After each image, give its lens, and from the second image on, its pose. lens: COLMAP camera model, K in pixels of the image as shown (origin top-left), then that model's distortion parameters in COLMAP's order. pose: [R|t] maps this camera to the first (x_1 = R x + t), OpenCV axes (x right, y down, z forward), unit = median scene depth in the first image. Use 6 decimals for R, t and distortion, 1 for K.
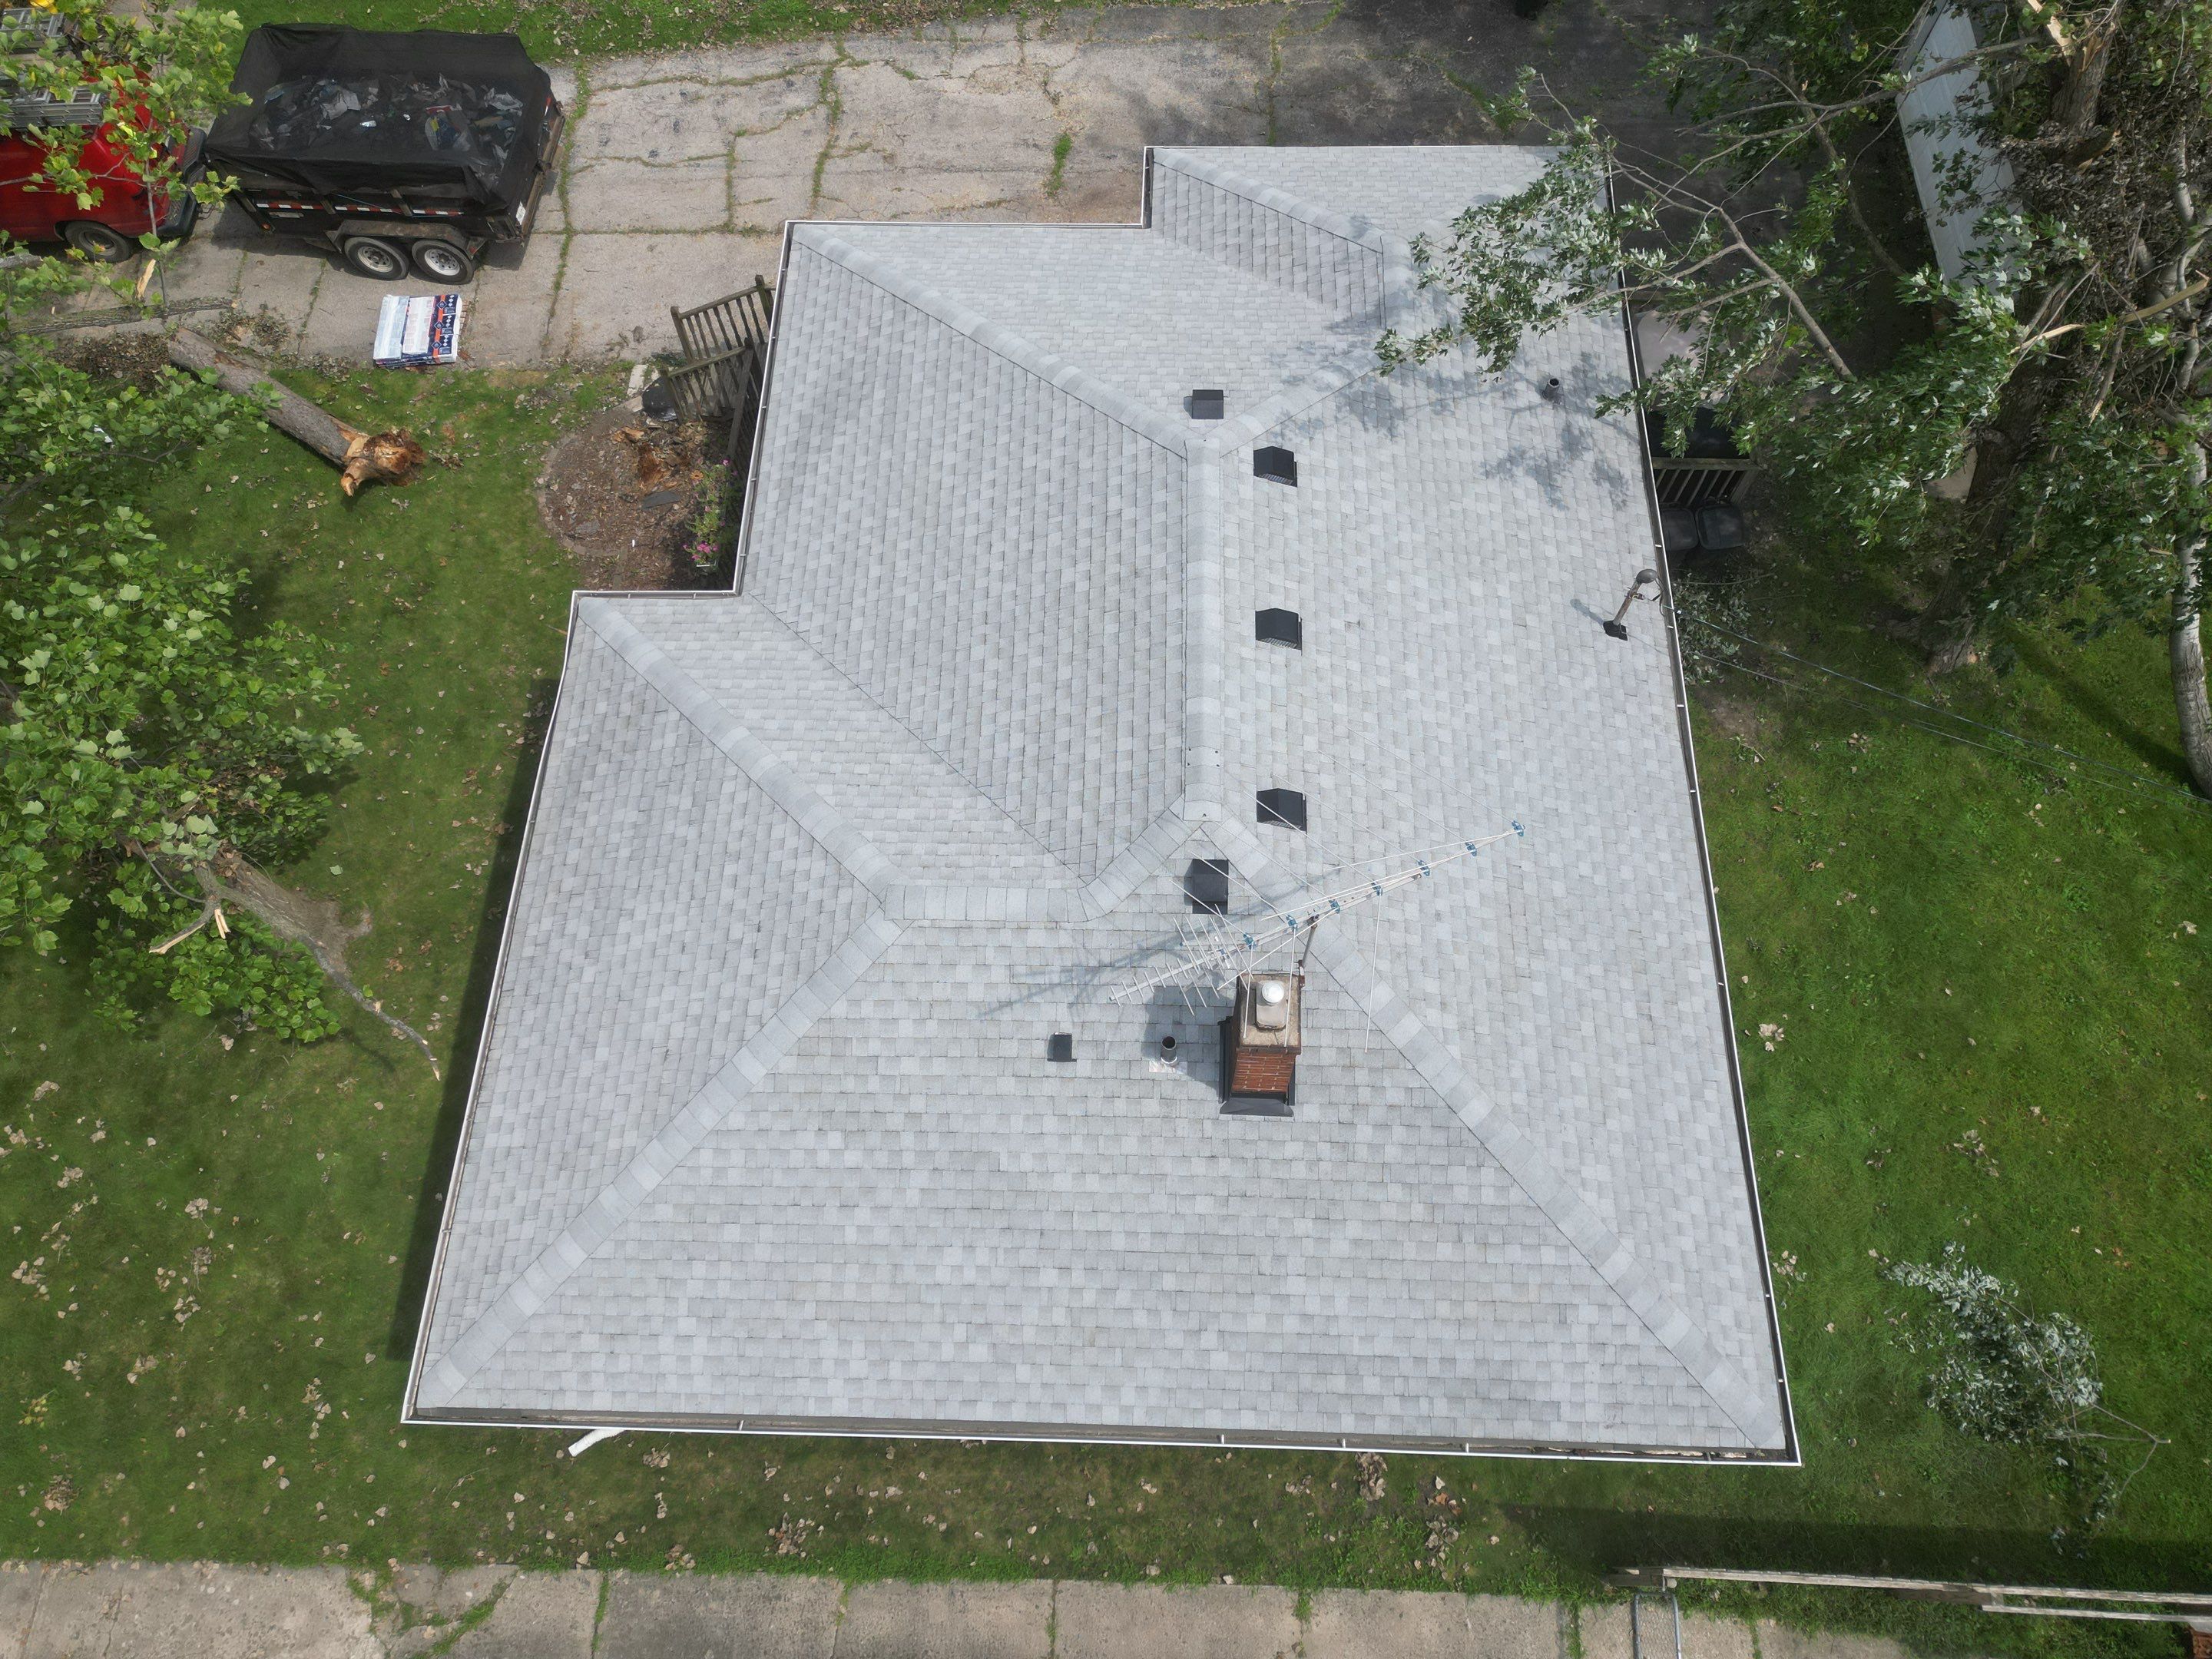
lens RADIAL K [[1559.1, 0, 1104.1], [0, 1559.1, 825.0], [0, 0, 1]] dist [0.063833, -0.048995]
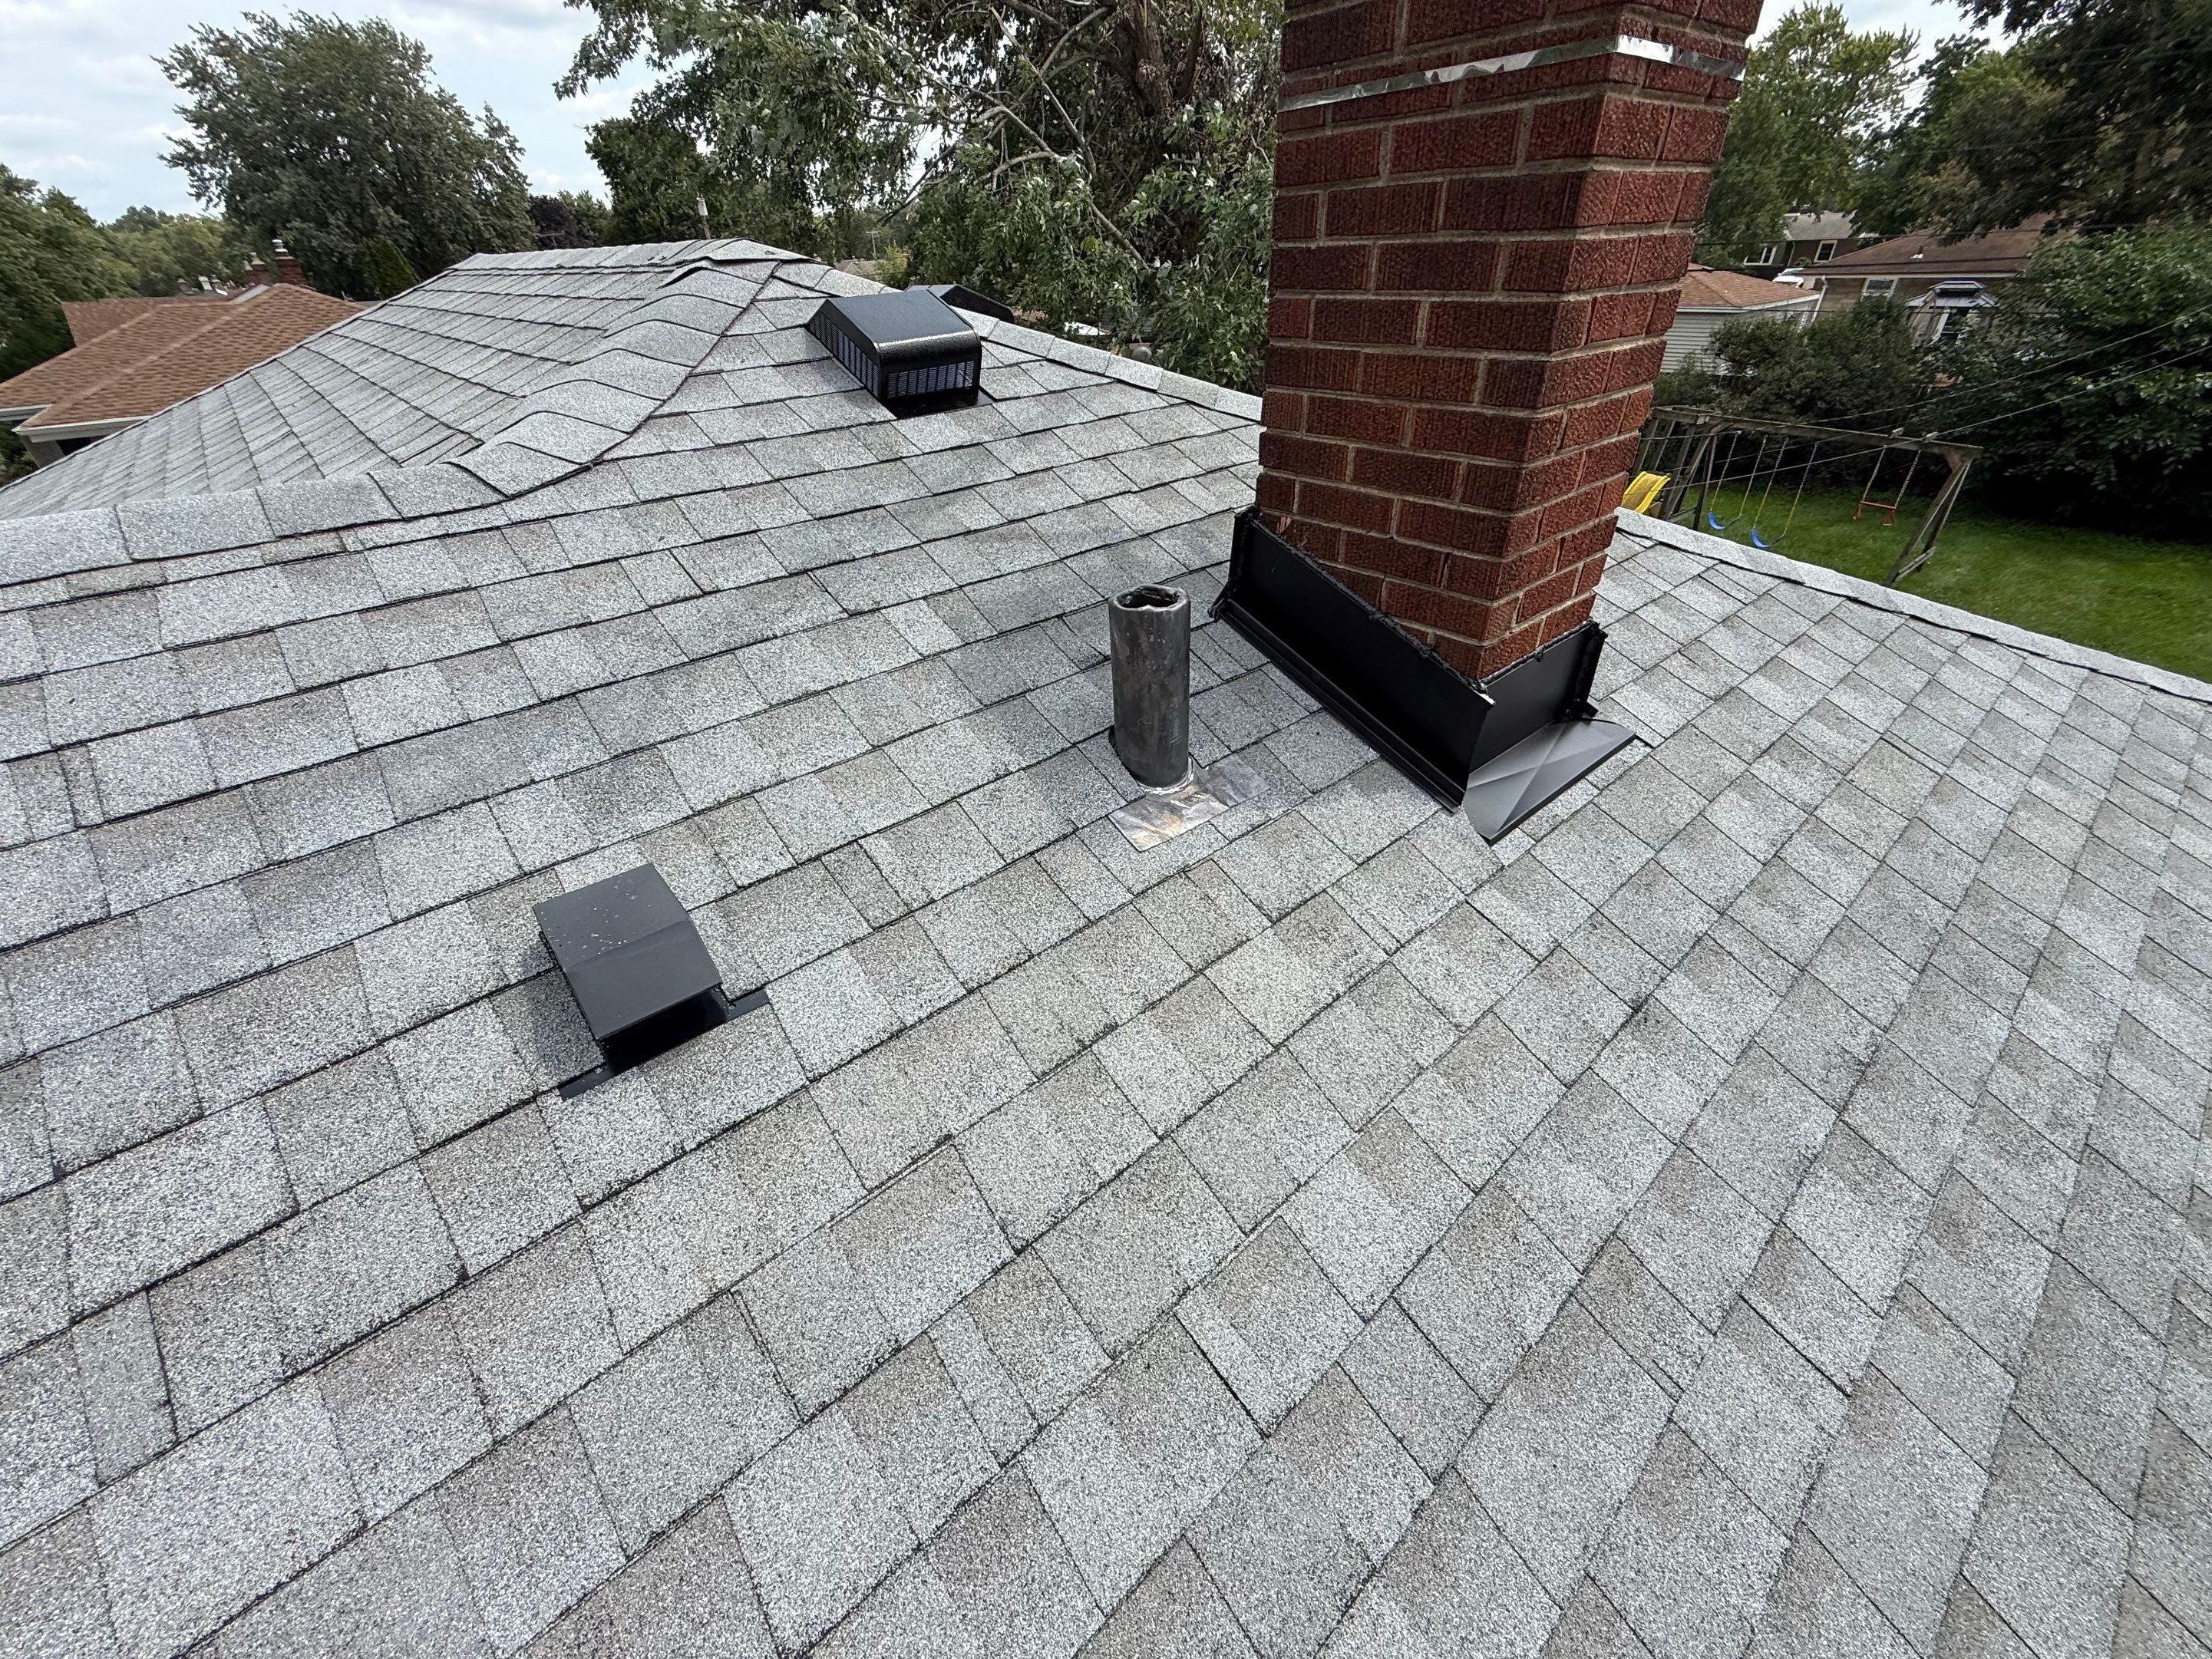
lens RADIAL K [[880.6, 0, 1101.7], [0, 880.6, 831.0], [0, 0, 1]] dist [0.001644, -0.000426]
pose [[0.735785, -0.375498, 0.563579, -0.030826], [0.622072, 0.703681, -0.343307, 0.161538], [-0.267669, 0.603187, 0.751345, 0.772756]]
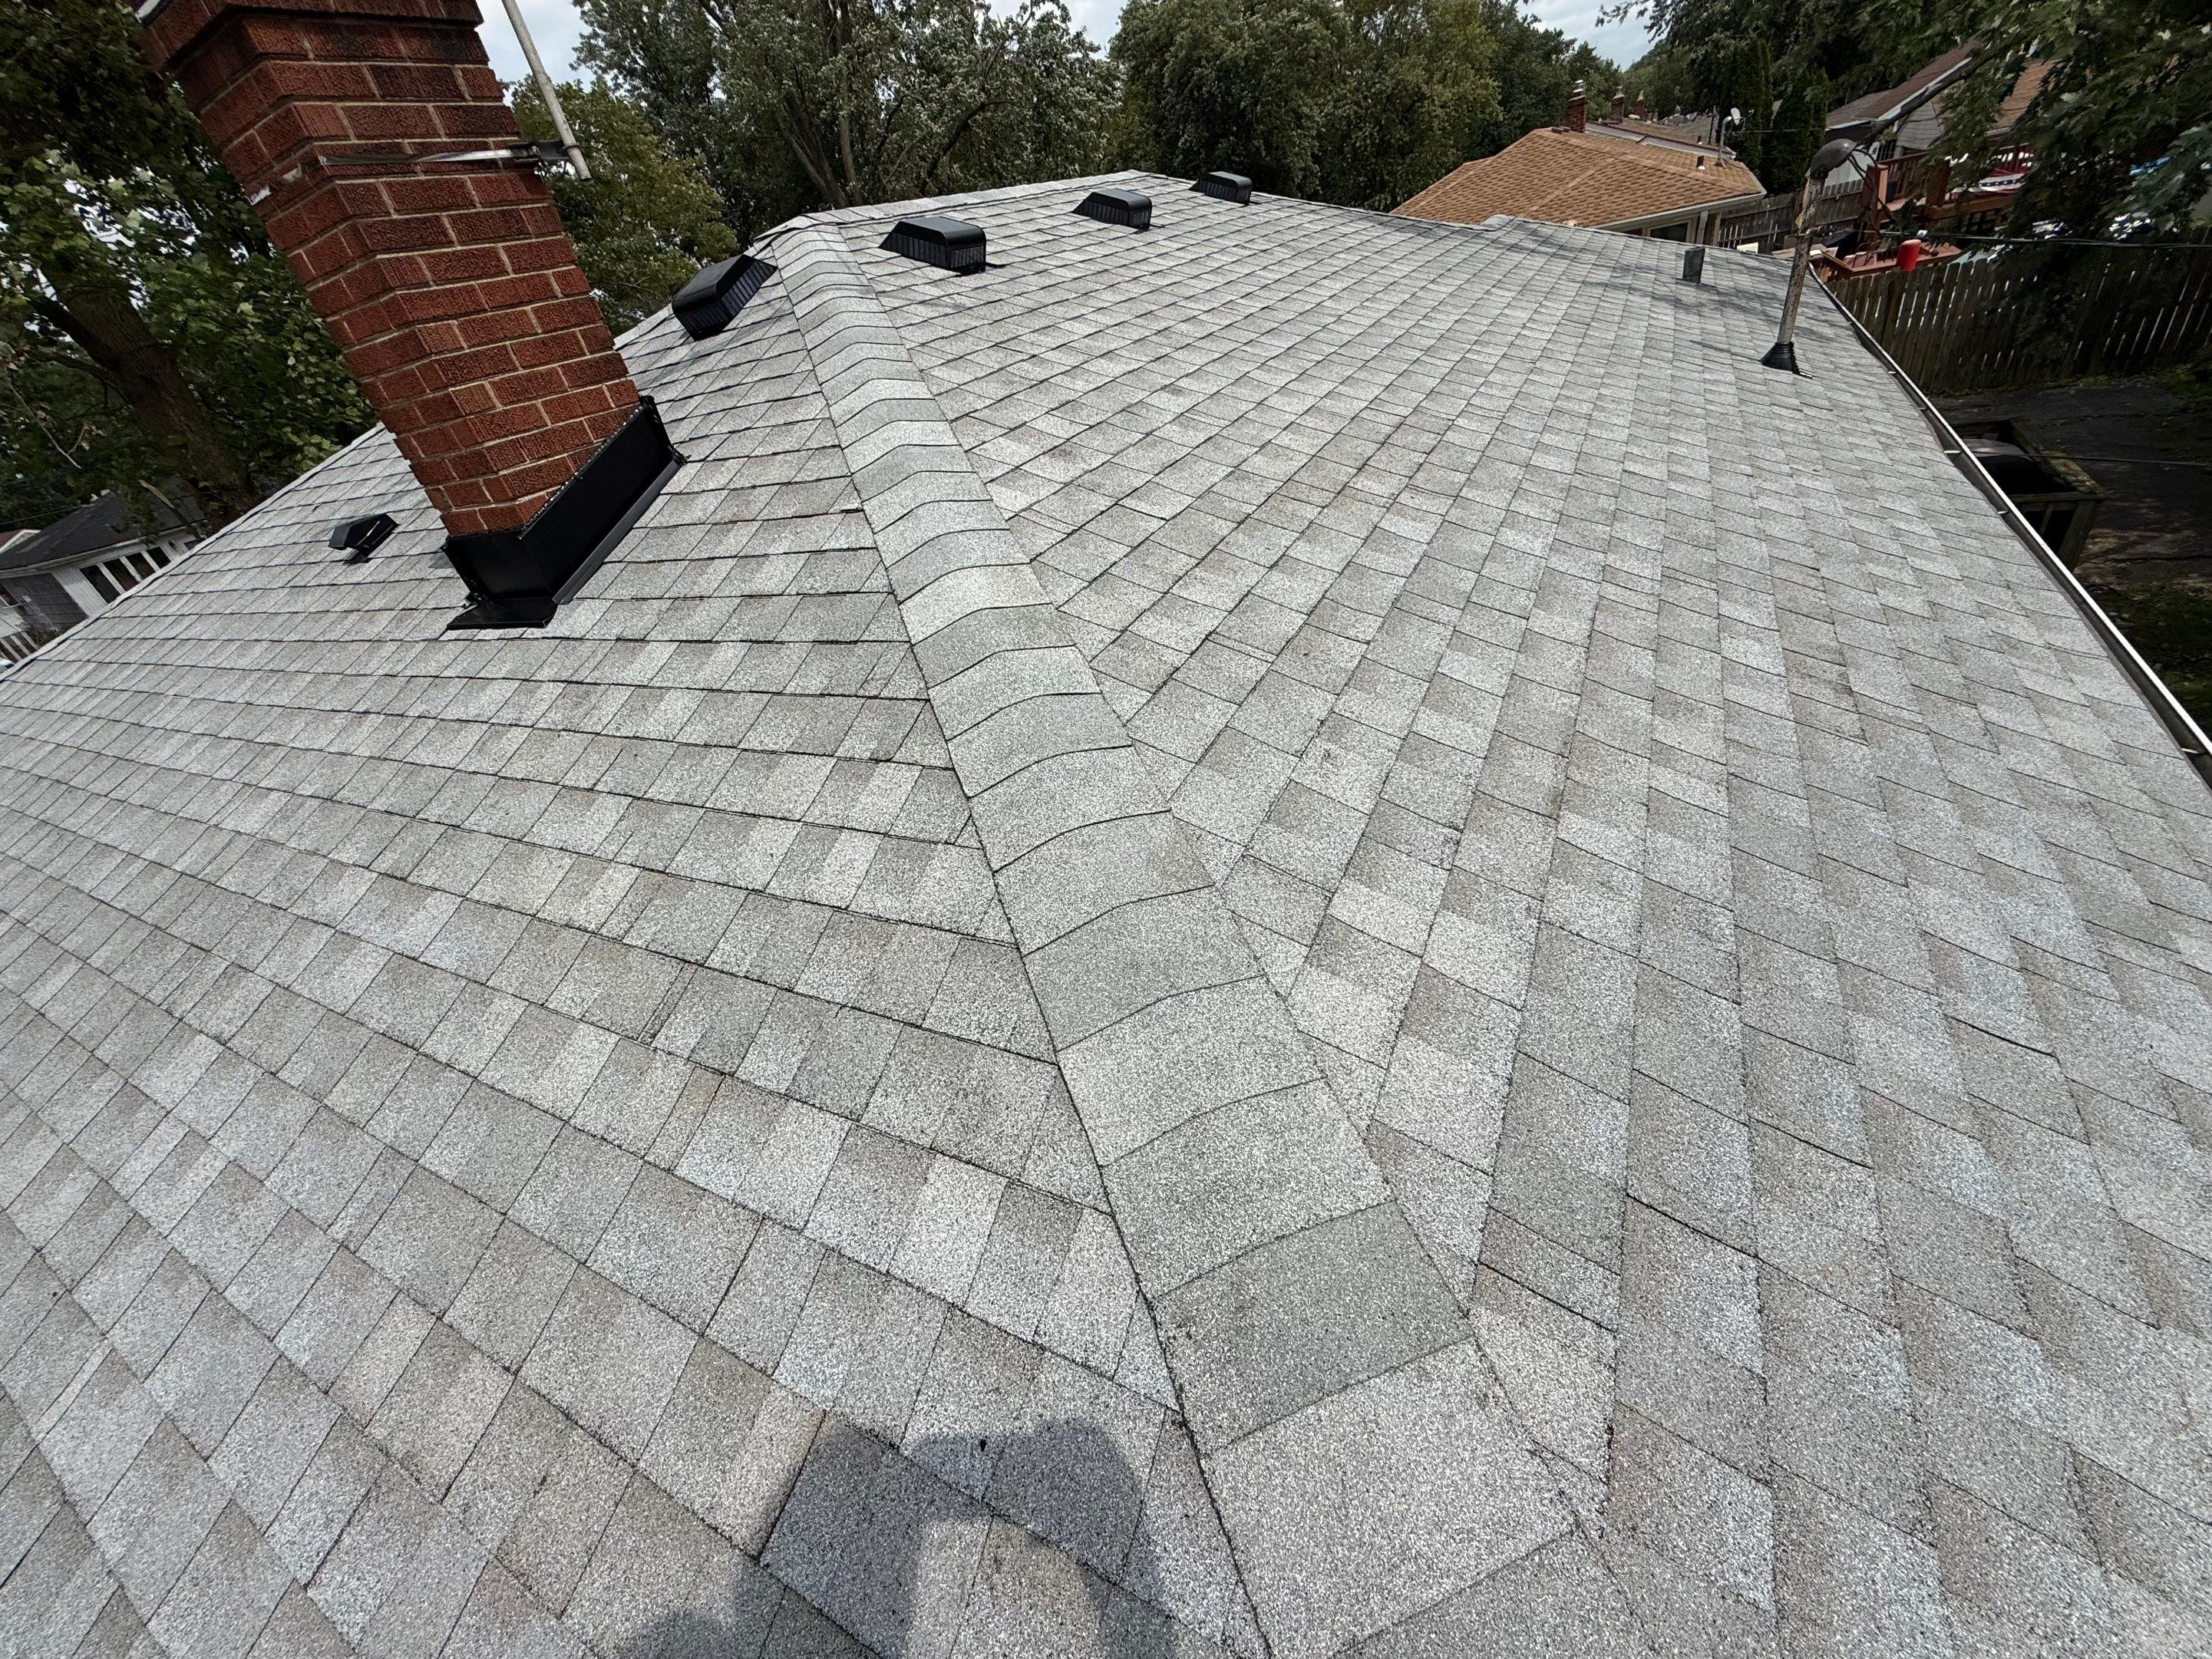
lens RADIAL K [[880.6, 0, 1100.5], [0, 880.6, 830.2], [0, 0, 1]] dist [0.001644, -0.000426]
pose [[0.882685, 0.106947, -0.457635, 0.275815], [-0.315584, 0.856442, -0.408551, 0.225024], [0.348245, 0.505045, 0.789719, 0.762478]]
